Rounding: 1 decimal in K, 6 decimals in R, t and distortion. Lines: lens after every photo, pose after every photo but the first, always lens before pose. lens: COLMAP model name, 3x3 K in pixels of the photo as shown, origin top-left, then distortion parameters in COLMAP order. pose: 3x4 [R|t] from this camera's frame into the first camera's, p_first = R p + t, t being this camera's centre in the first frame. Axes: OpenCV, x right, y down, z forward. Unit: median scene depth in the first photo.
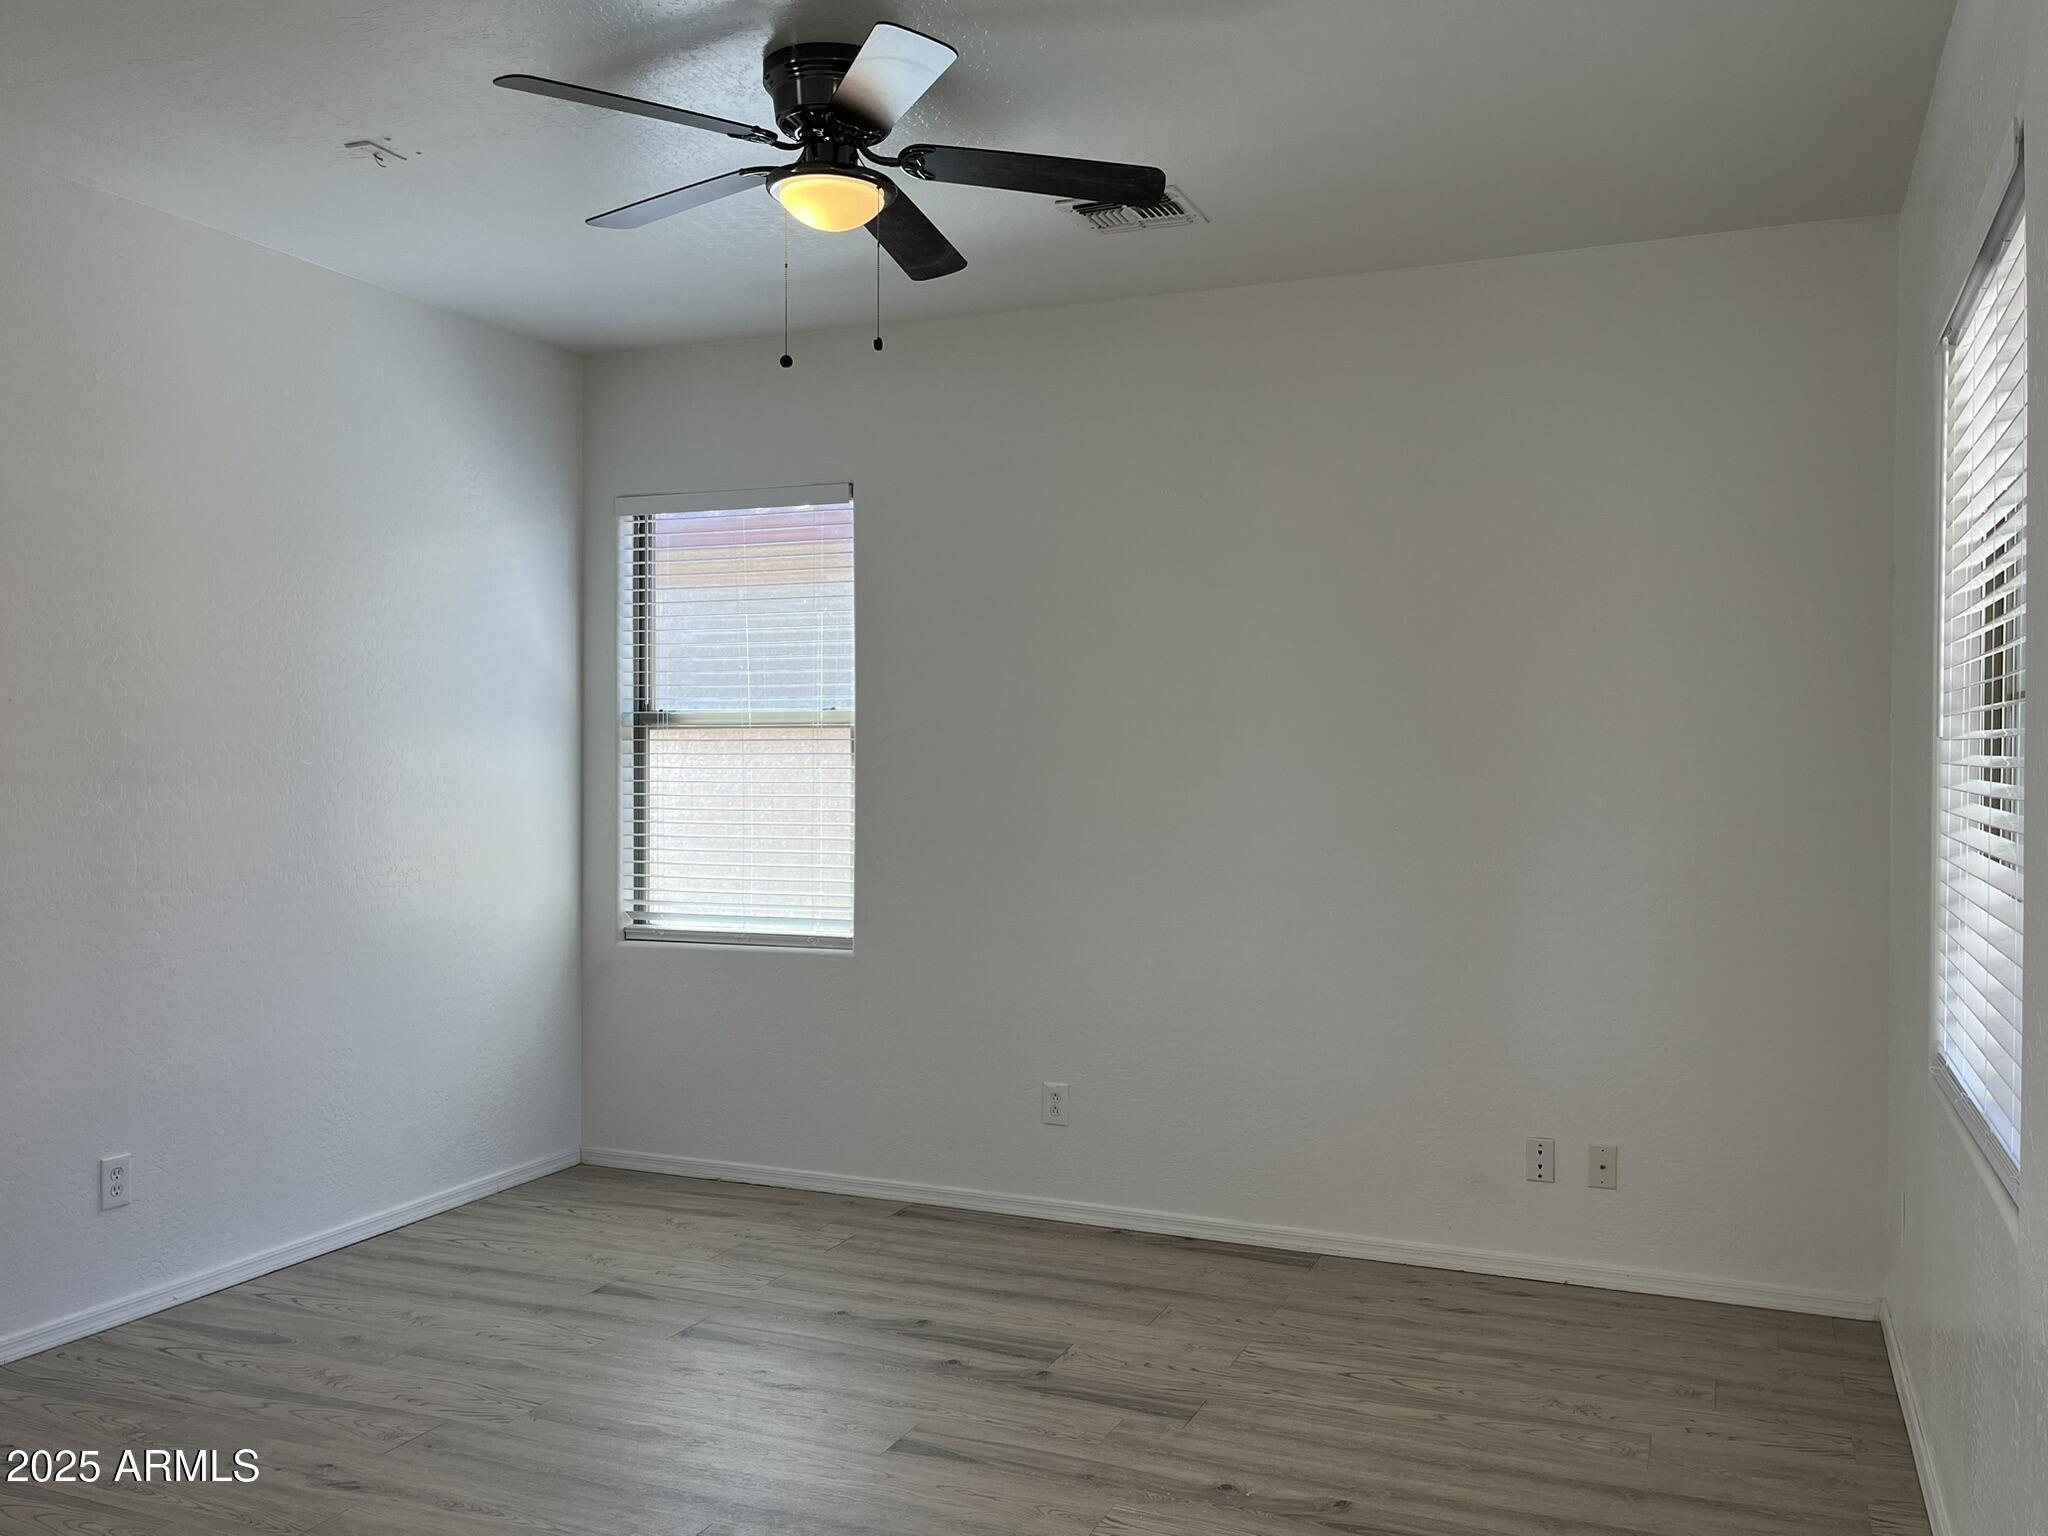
lens RADIAL K [[1658.2, 0, 1022.0], [0, 1658.2, 757.2], [0, 0, 1]] dist [0.031115, -0.030401]
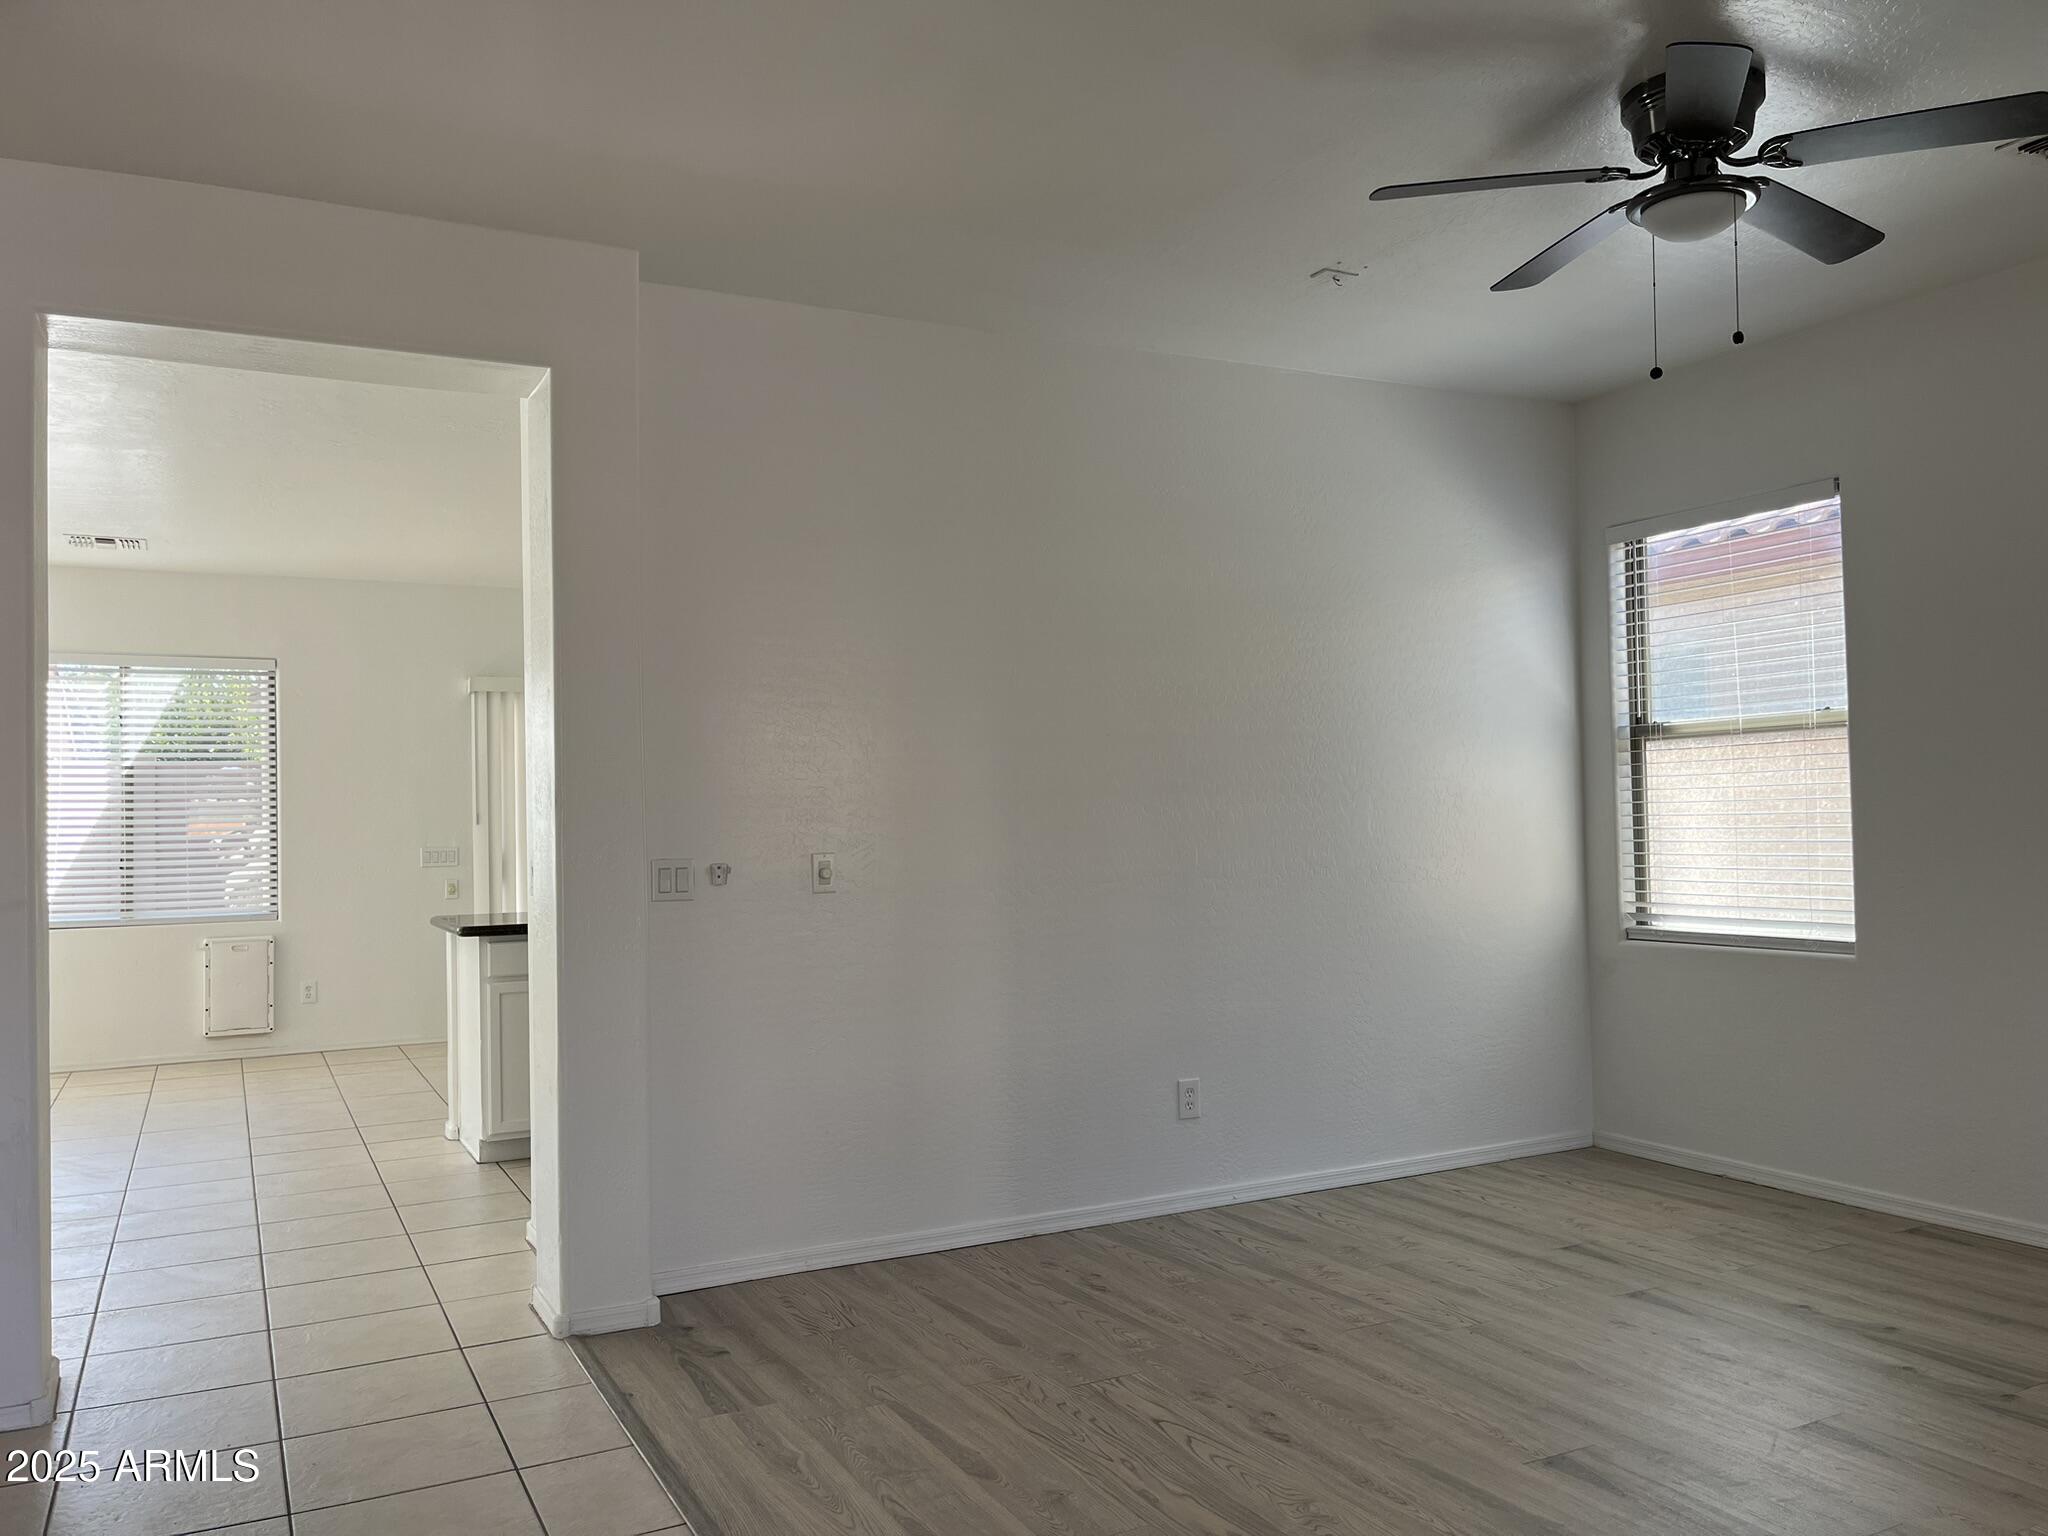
lens RADIAL K [[1549.9, 0, 1025.4], [0, 1549.9, 755.0], [0, 0, 1]] dist [0.057110, -0.086095]
pose [[0.768045, -0.045892, -0.638749, 0.149462], [0.025820, 0.998837, -0.040717, 0.031415], [0.639875, 0.014780, 0.768337, -0.021488]]
